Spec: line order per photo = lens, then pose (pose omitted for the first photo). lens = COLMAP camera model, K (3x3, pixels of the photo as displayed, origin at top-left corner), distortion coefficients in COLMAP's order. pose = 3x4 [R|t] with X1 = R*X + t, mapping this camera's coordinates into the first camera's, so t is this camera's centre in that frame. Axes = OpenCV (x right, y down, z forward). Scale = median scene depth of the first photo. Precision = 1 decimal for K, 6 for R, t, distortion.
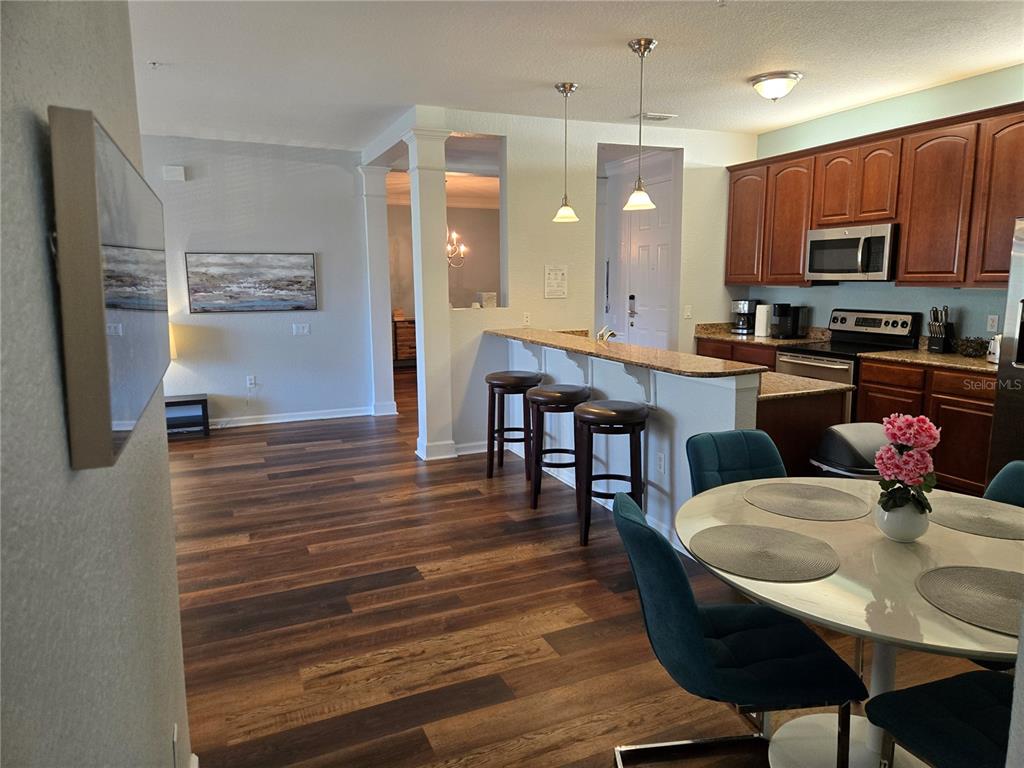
lens RADIAL K [[684.4, 0, 521.6], [0, 684.4, 380.7], [0, 0, 1]] dist [0.077143, -0.064168]
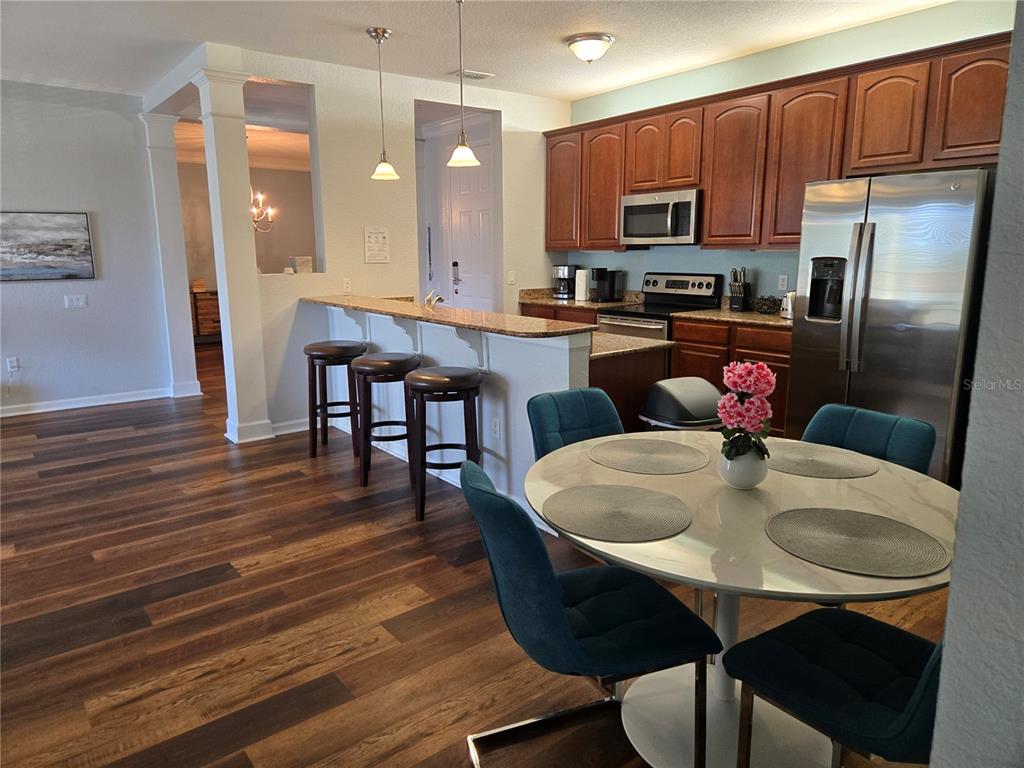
lens RADIAL K [[684.4, 0, 502.7], [0, 684.4, 368.6], [0, 0, 1]] dist [0.077143, -0.064168]
pose [[0.972910, -0.041211, 0.227482, -0.004614], [0.035972, 0.998984, 0.027130, 0.007486], [-0.228369, -0.018212, 0.973404, 0.046228]]
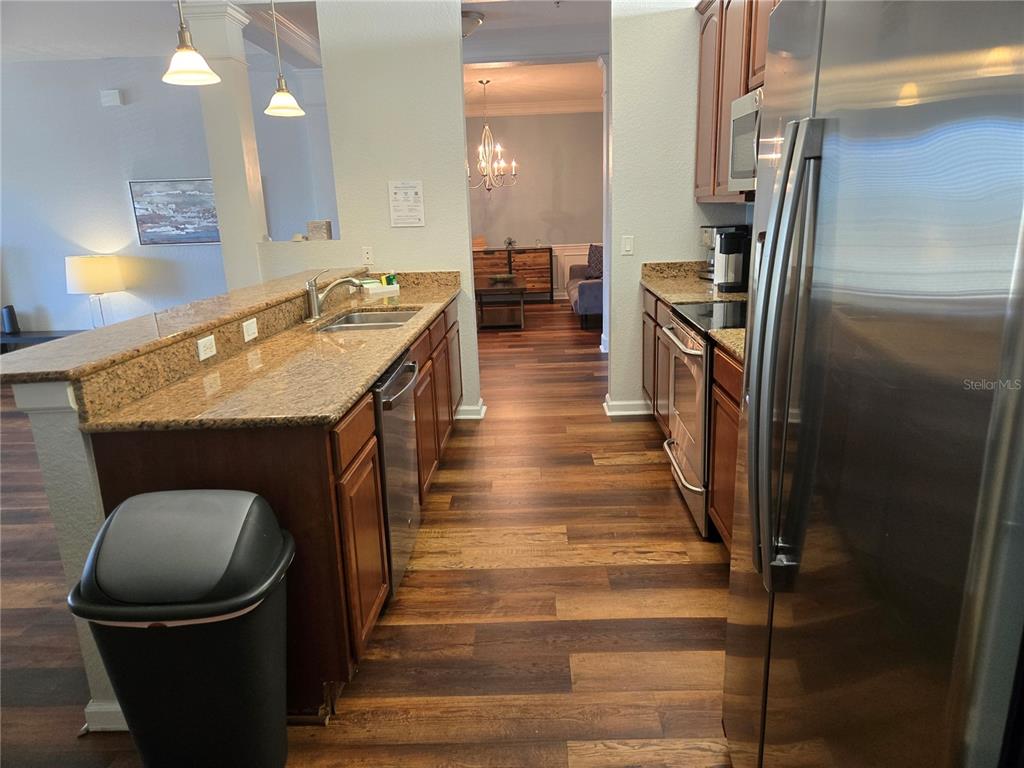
lens RADIAL K [[684.4, 0, 512.2], [0, 684.4, 370.1], [0, 0, 1]] dist [0.077143, -0.064168]
pose [[0.900037, 0.077735, -0.428826, 0.616771], [-0.037039, 0.994048, 0.102455, -0.060688], [0.434237, -0.076330, 0.897559, 0.480120]]
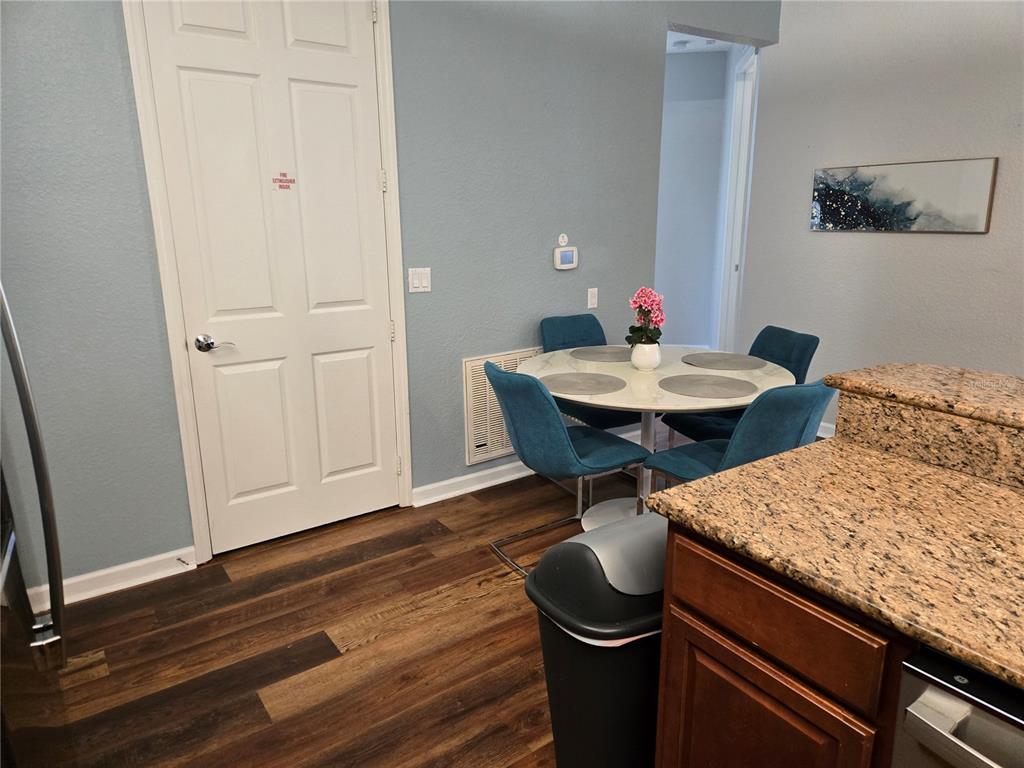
lens RADIAL K [[676.0, 0, 540.9], [0, 676.0, 384.7], [0, 0, 1]] dist [0.039243, -0.006168]
pose [[-0.976120, 0.067527, -0.206470, 0.468000], [-0.018398, 0.921344, 0.388313, -0.143165], [0.216451, 0.382839, -0.898100, 0.990420]]
